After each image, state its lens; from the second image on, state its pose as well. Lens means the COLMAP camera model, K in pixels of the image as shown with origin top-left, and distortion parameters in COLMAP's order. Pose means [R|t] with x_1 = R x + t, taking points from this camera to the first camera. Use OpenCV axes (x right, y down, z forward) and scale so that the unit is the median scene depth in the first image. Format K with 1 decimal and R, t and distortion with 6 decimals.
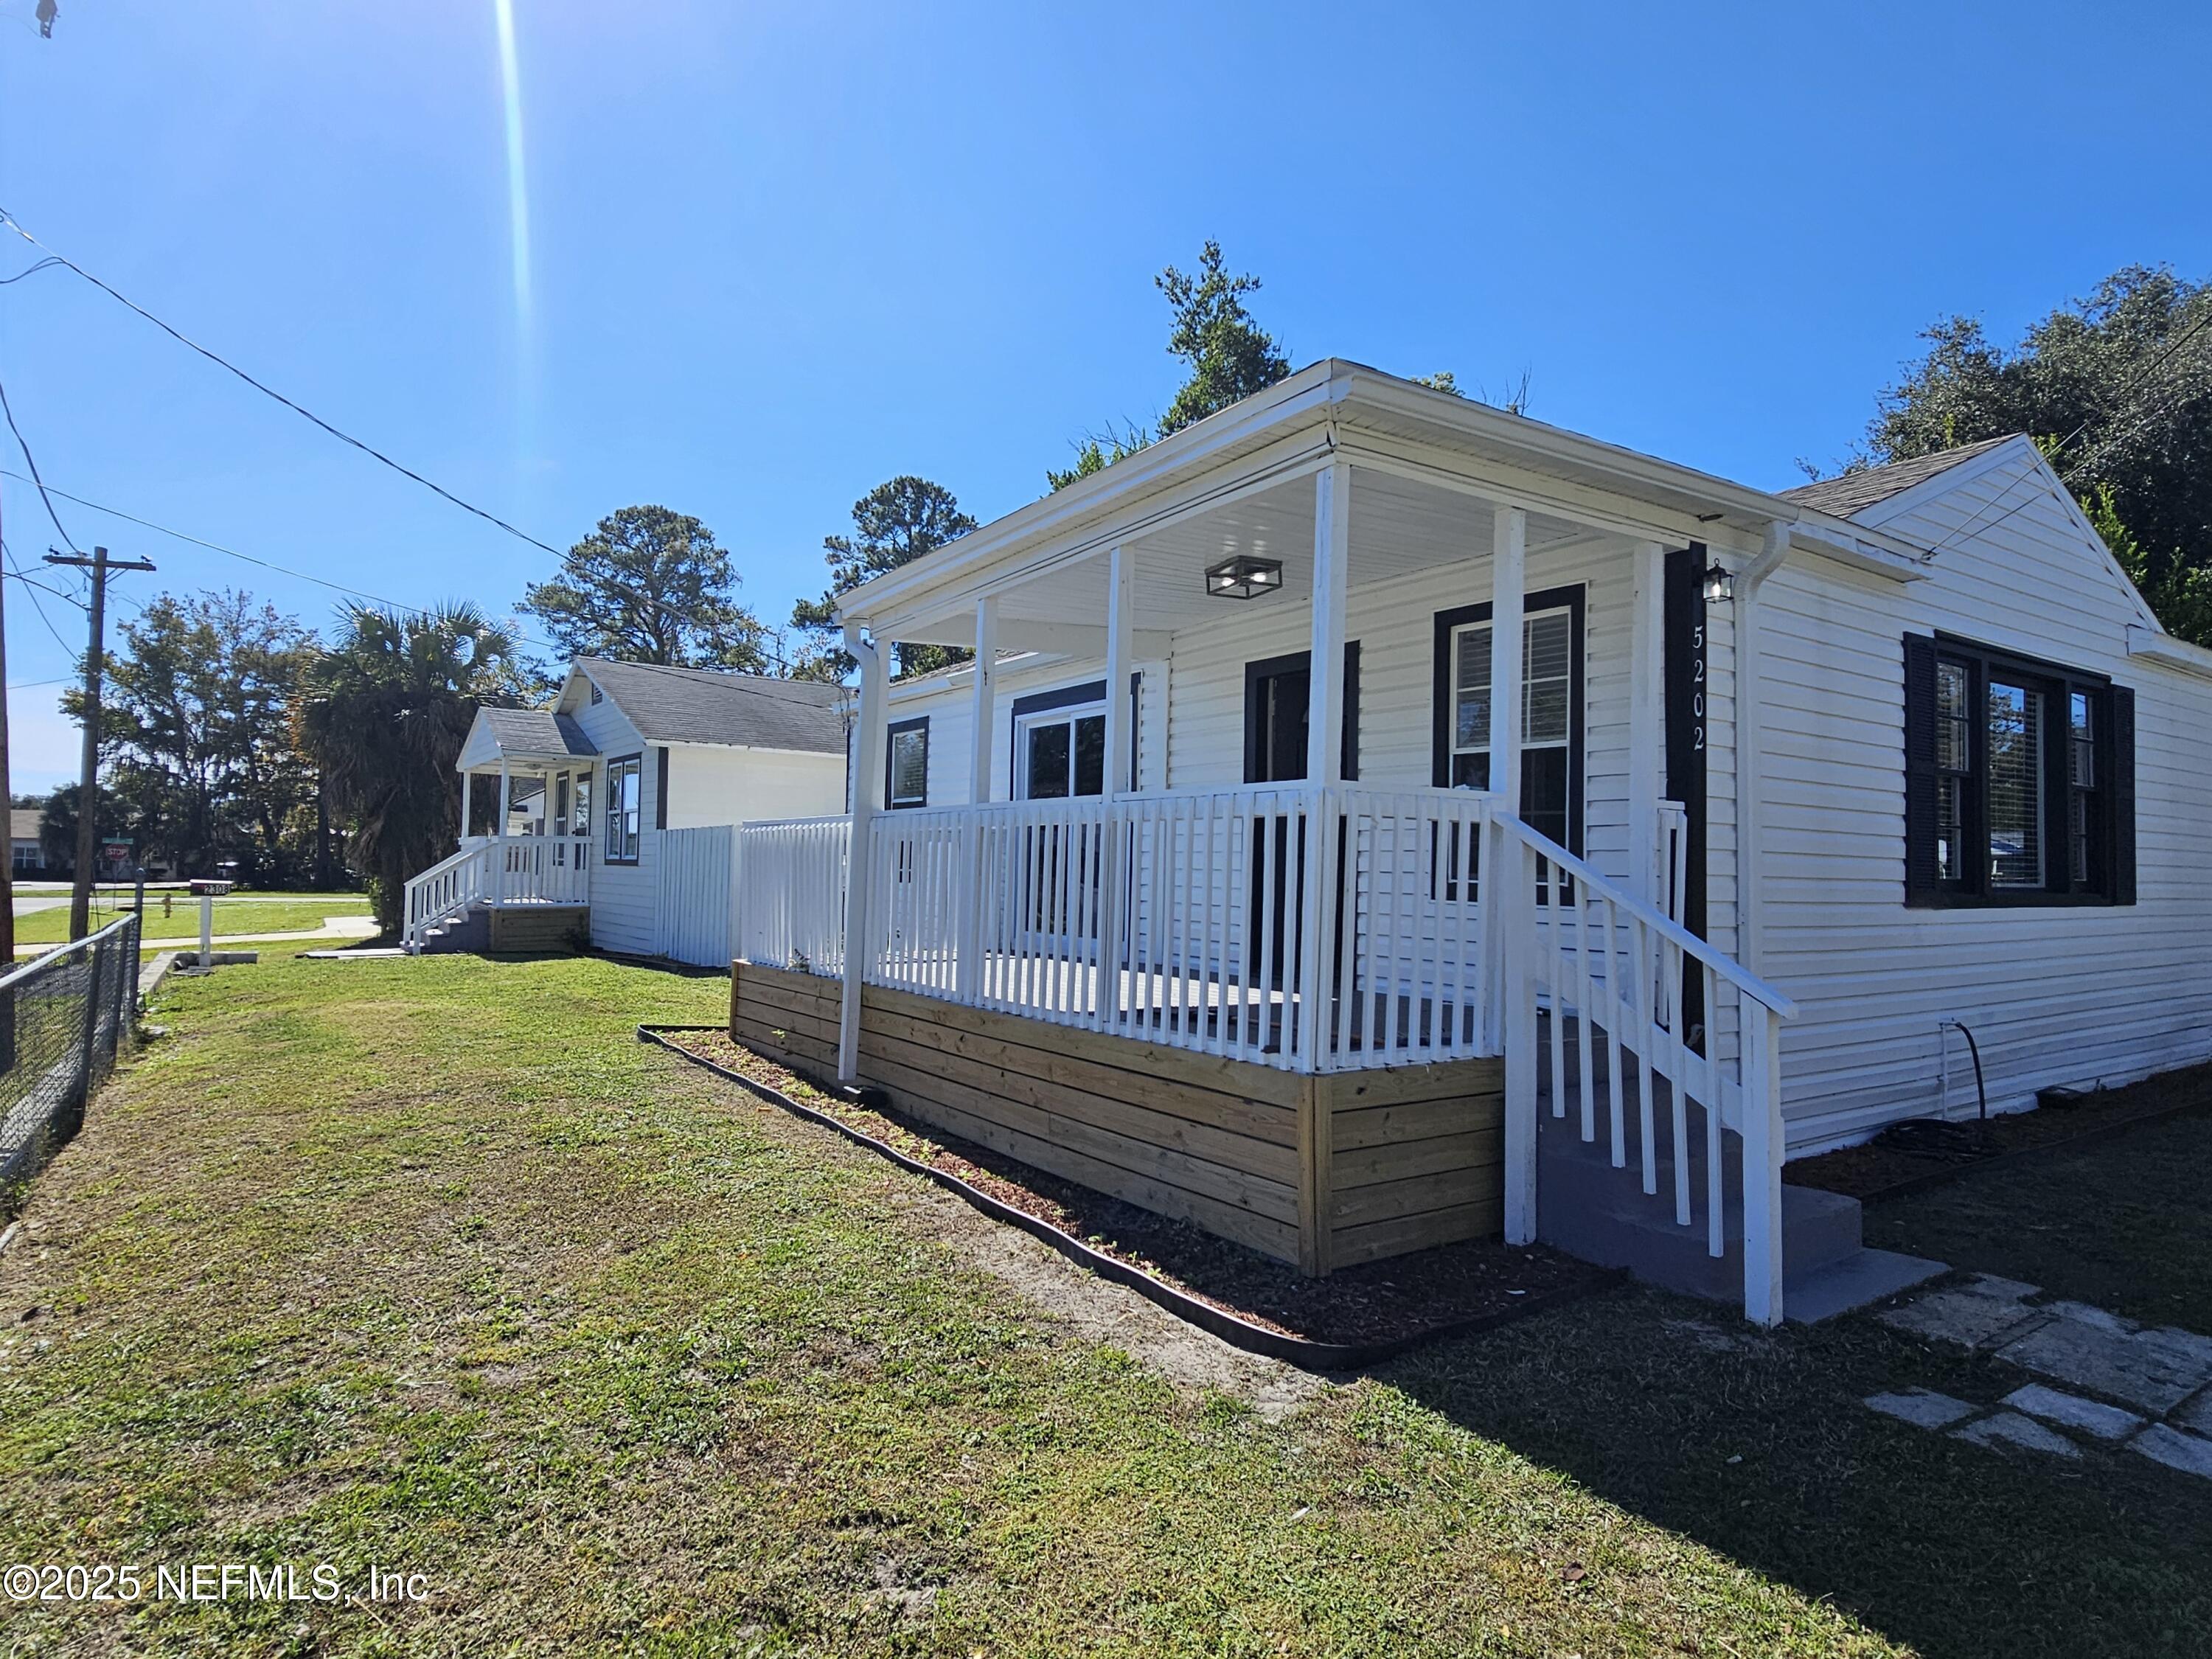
lens RADIAL K [[1315.2, 0, 1106.0], [0, 1315.2, 829.5], [0, 0, 1]] dist [-0.002901, 0.000156]
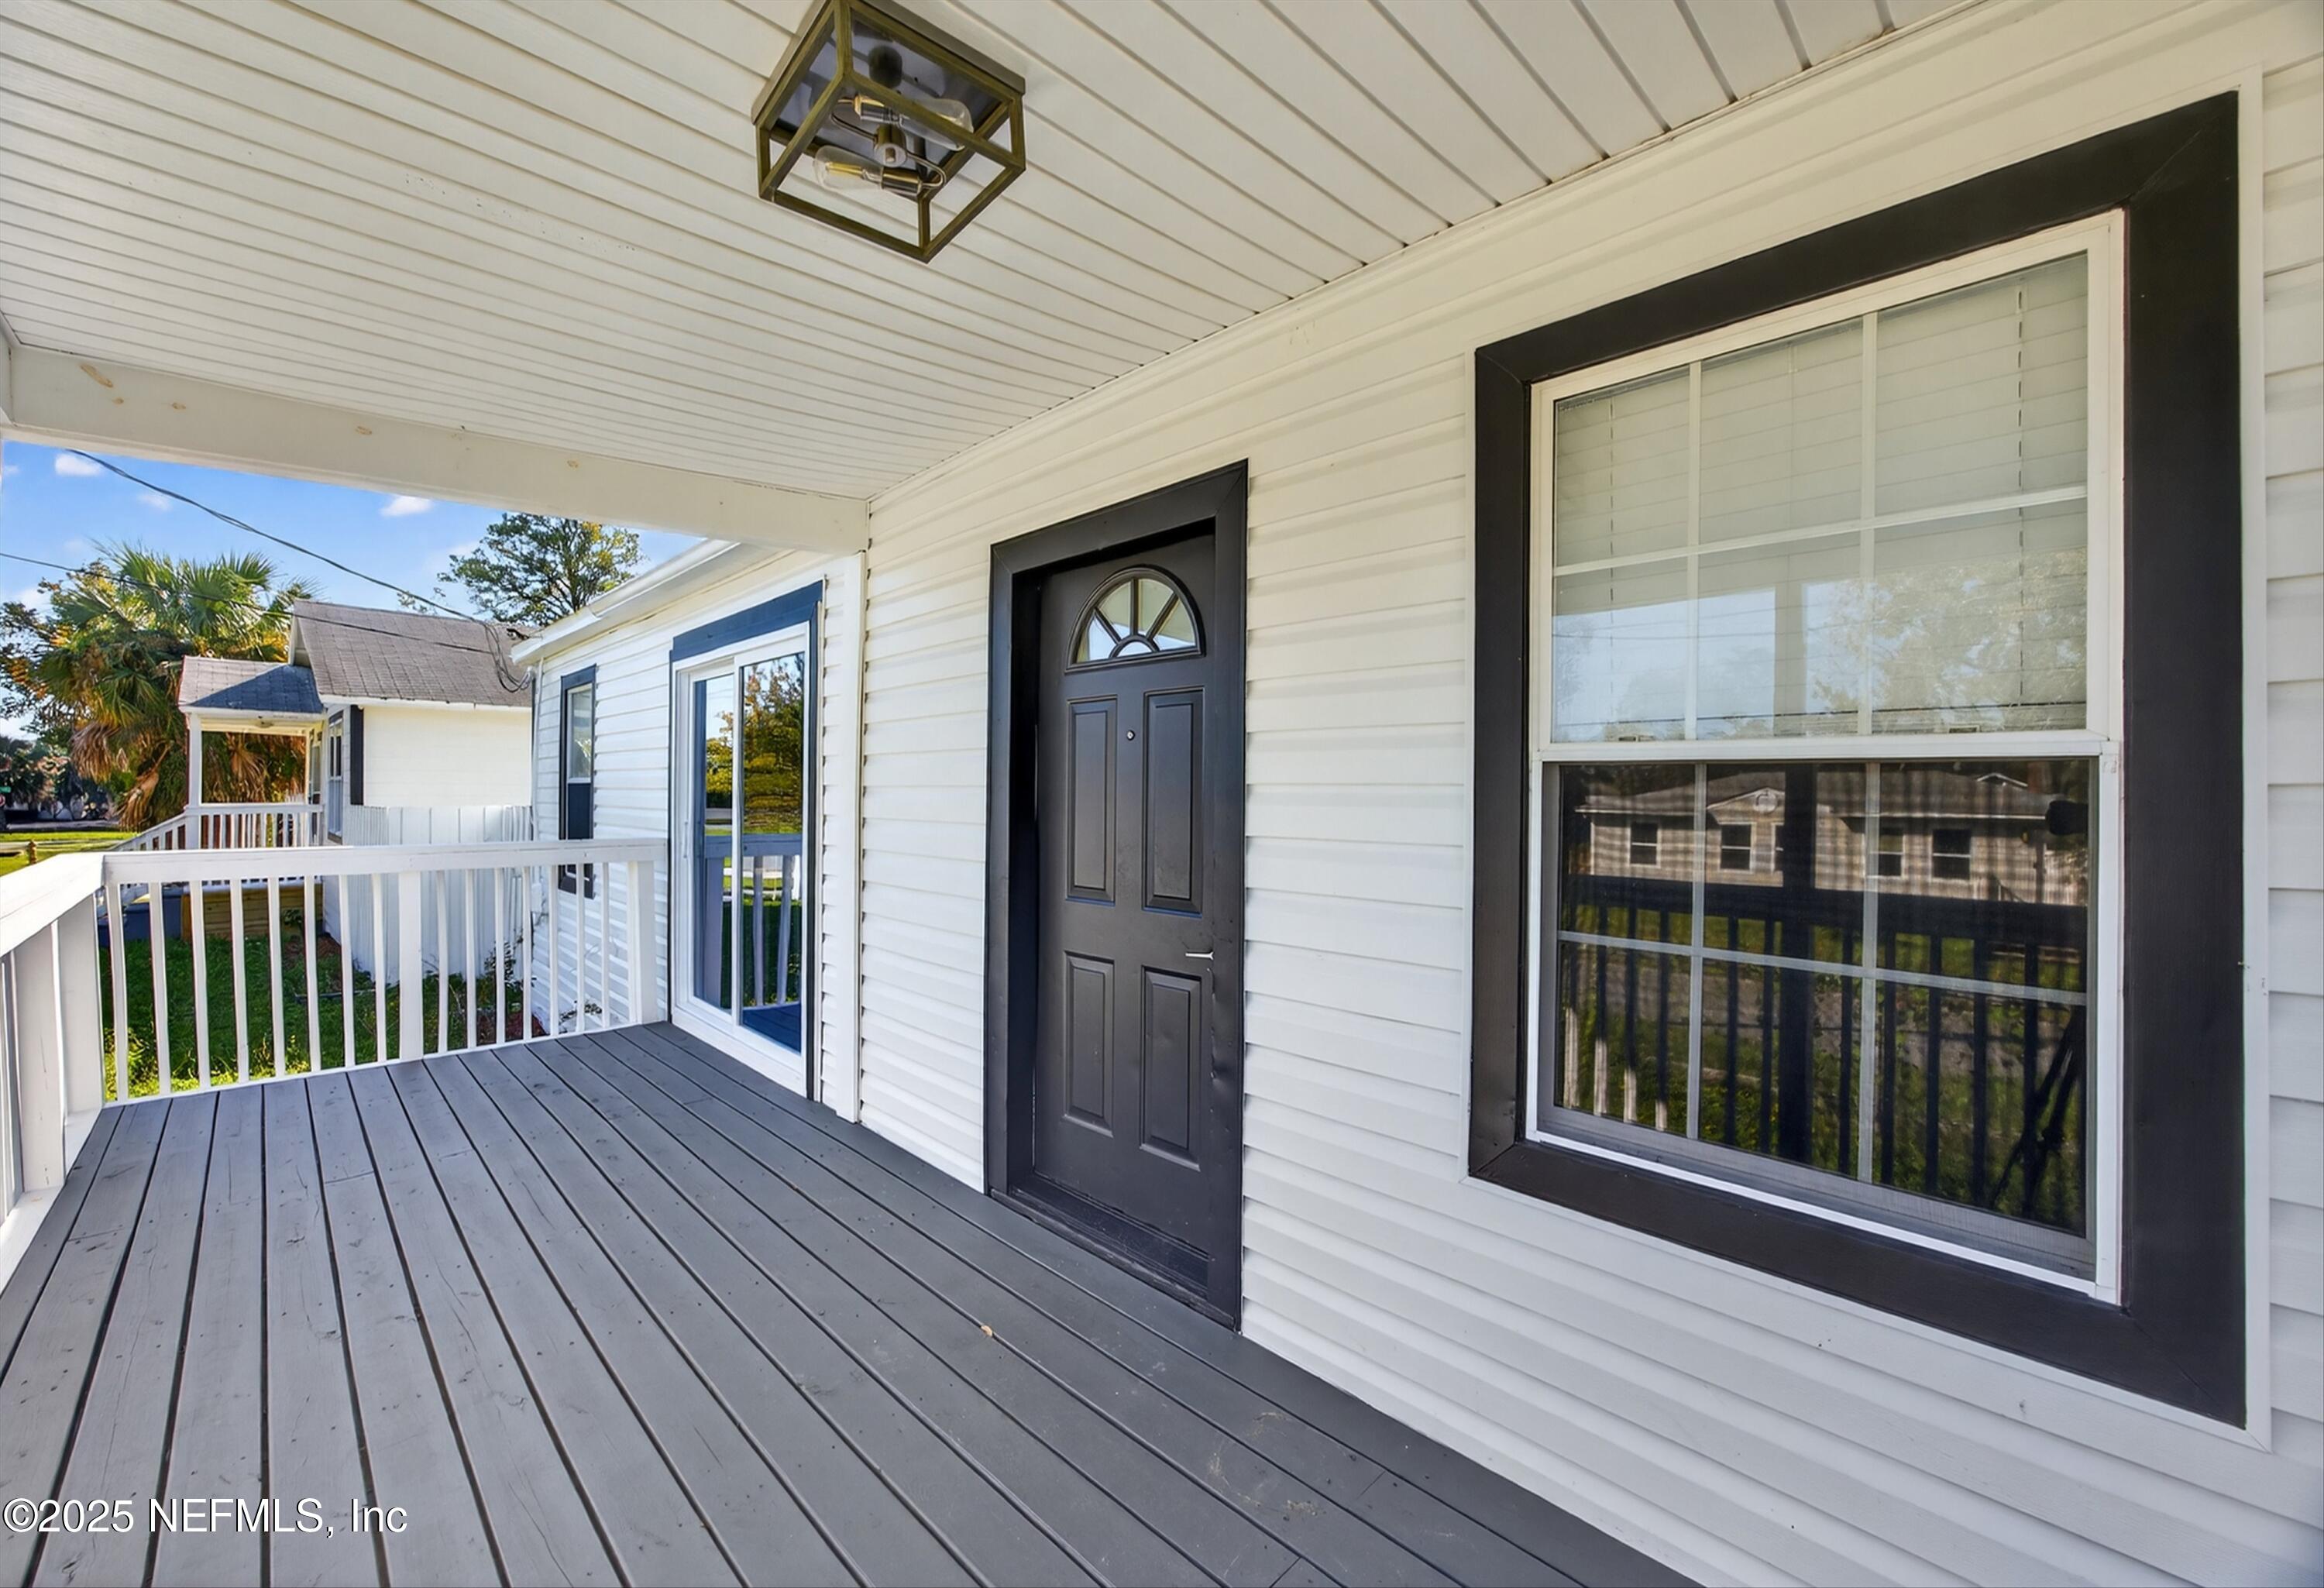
lens RADIAL K [[944.7, 0, 1162.0], [0, 944.7, 794.0], [0, 0, 1]] dist [-0.001197, -0.000153]
pose [[0.982360, -0.012223, 0.186599, 0.031412], [0.005896, 0.999390, 0.034424, -0.015006], [-0.186906, -0.032717, 0.981833, 0.202785]]
